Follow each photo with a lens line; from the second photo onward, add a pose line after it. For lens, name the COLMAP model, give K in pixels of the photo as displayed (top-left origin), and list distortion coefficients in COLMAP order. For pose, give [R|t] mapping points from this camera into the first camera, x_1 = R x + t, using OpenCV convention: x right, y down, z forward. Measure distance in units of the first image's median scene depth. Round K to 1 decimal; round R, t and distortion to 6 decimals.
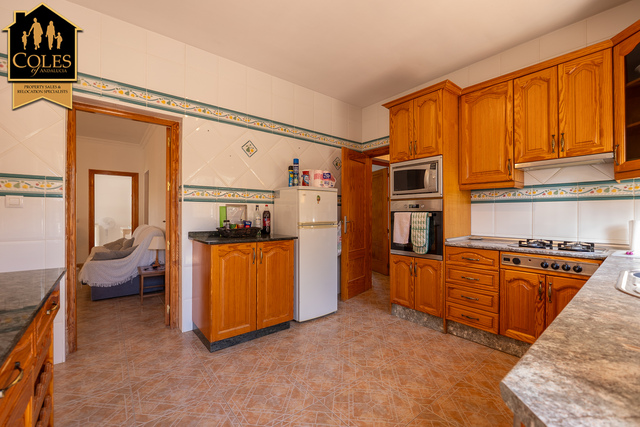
lens RADIAL K [[268.2, 0, 321.2], [0, 268.2, 213.2], [0, 0, 1]] dist [-0.003937, -0.000252]
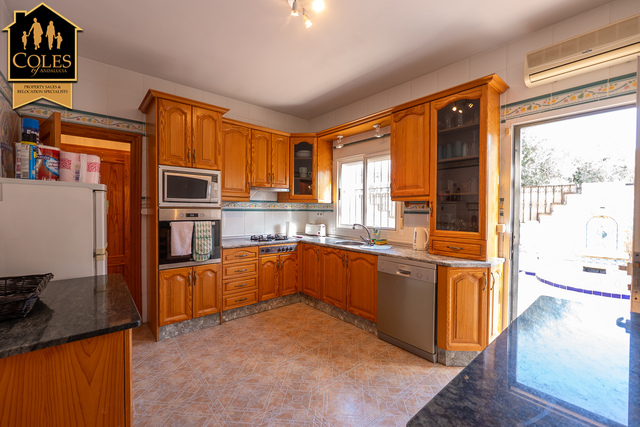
lens RADIAL K [[268.2, 0, 321.2], [0, 268.2, 213.2], [0, 0, 1]] dist [-0.003937, -0.000252]
pose [[-0.028532, -0.018426, 0.999423, -0.753141], [-0.014389, 0.999734, 0.018021, -0.066691], [-0.999489, -0.013867, -0.028790, 0.636969]]
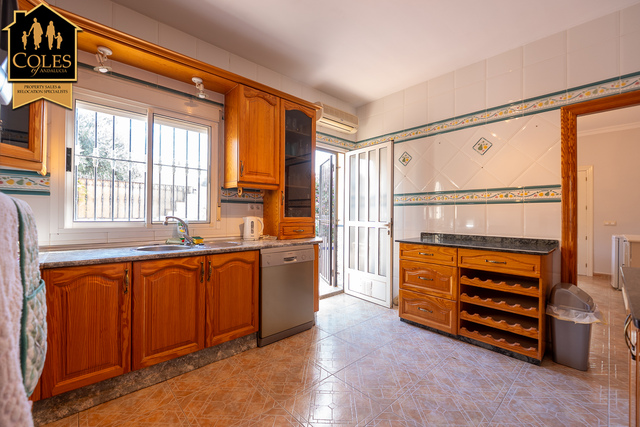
lens RADIAL K [[268.2, 0, 321.2], [0, 268.2, 213.2], [0, 0, 1]] dist [-0.003937, -0.000252]
pose [[-0.997691, -0.008727, -0.067357, 0.201088], [-0.007773, 0.999866, -0.014415, 0.009511], [0.067474, -0.013858, -0.997625, 1.322363]]
